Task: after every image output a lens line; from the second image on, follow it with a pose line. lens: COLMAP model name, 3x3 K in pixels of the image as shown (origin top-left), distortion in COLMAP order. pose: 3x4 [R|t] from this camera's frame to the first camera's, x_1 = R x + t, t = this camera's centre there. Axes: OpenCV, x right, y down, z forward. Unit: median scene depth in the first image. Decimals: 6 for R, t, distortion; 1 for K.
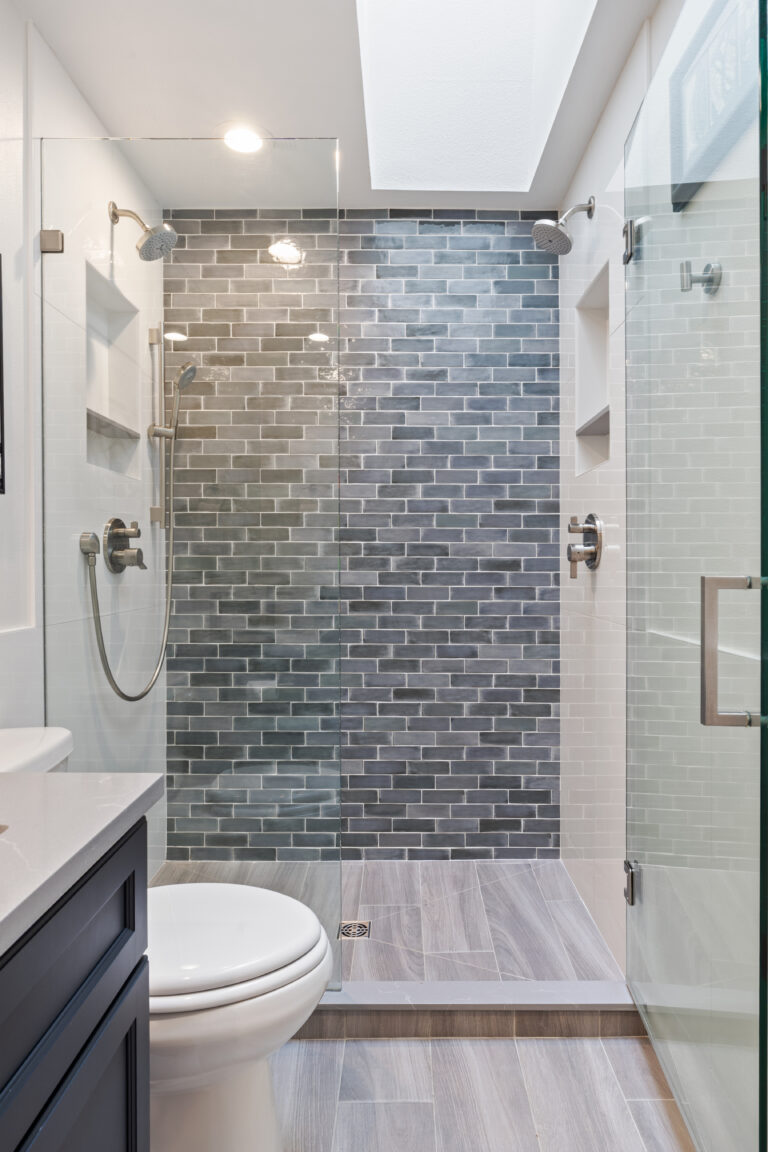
lens RADIAL K [[669.0, 0, 389.2], [0, 669.0, 576.4], [0, 0, 1]] dist [-0.015495, 0.001852]
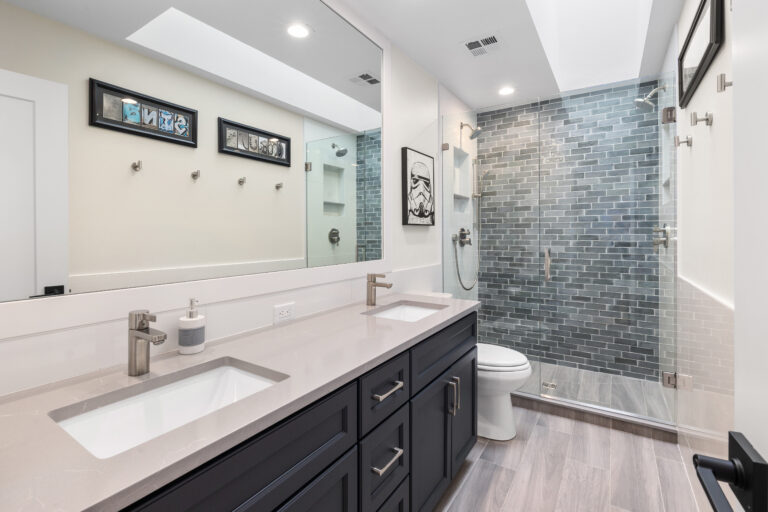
lens RADIAL K [[350.4, 0, 388.0], [0, 350.4, 237.1], [0, 0, 1]] dist [-0.001120, 0.000617]
pose [[0.848958, 0.000912, -0.528460, 0.111556], [-0.003706, 0.999984, -0.004227, -0.033469], [0.528447, 0.005547, 0.848948, -0.415012]]
